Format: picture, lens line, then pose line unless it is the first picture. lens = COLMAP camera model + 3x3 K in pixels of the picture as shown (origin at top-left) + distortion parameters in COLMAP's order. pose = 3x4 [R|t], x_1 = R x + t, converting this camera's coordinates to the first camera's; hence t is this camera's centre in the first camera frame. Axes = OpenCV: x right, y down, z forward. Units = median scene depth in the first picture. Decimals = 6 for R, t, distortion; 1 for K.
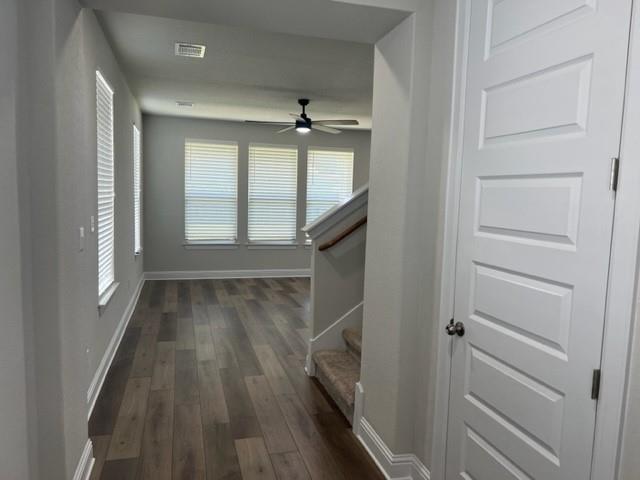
lens RADIAL K [[484.1, 0, 319.5], [0, 484.1, 240.9], [0, 0, 1]] dist [0.037271, -0.059925]
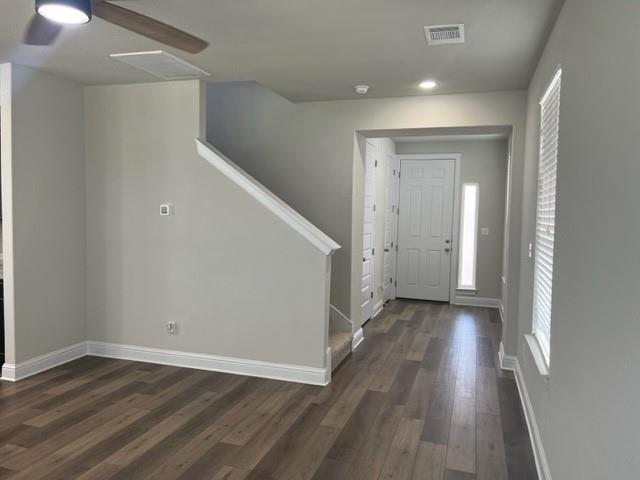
lens RADIAL K [[484.1, 0, 323.1], [0, 484.1, 235.4], [0, 0, 1]] dist [0.037271, -0.059925]
pose [[-0.834773, -0.070316, 0.546086, -0.570803], [0.011029, 0.989477, 0.144268, -0.199145], [-0.550484, 0.126454, -0.825213, 1.845803]]
